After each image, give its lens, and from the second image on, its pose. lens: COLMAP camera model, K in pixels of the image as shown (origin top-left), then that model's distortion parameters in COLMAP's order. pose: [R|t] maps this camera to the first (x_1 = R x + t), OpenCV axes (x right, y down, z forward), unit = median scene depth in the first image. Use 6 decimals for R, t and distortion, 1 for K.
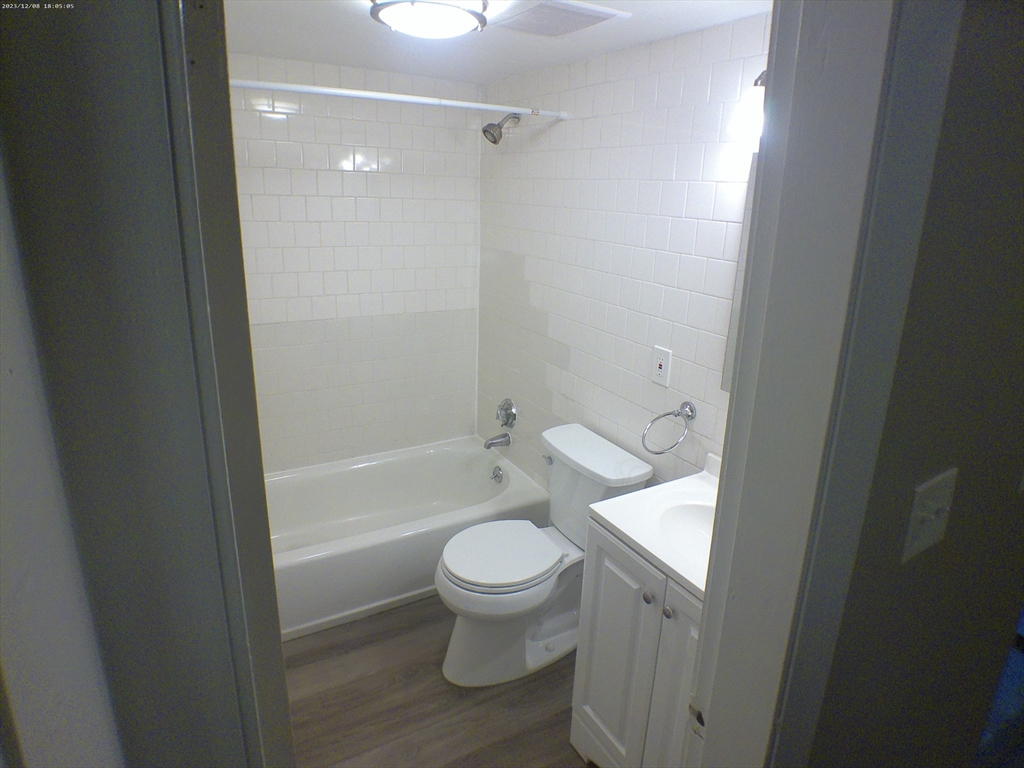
lens RADIAL K [[611.5, 0, 496.6], [0, 611.5, 355.6], [0, 0, 1]] dist [0.007237, -0.045764]
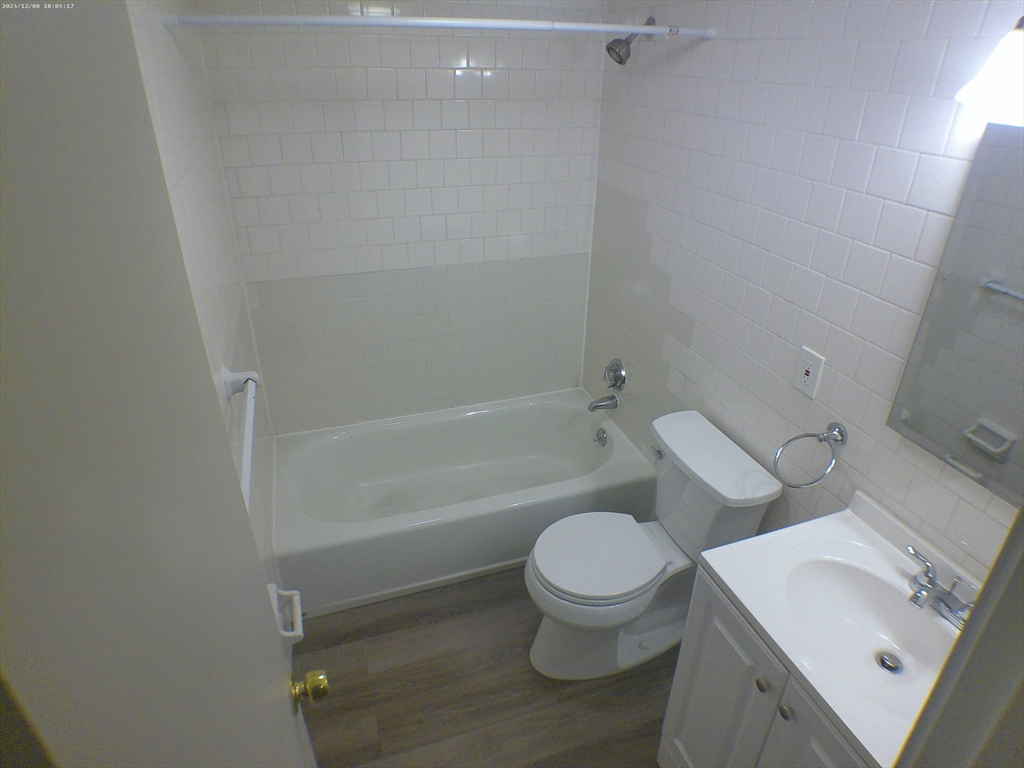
lens RADIAL K [[611.5, 0, 496.6], [0, 611.5, 355.6], [0, 0, 1]] dist [0.007237, -0.045764]
pose [[0.982102, 0.061031, -0.178188, 0.004241], [-0.026605, 0.981512, 0.189545, -0.131571], [0.186461, -0.181412, 0.965568, 0.124650]]
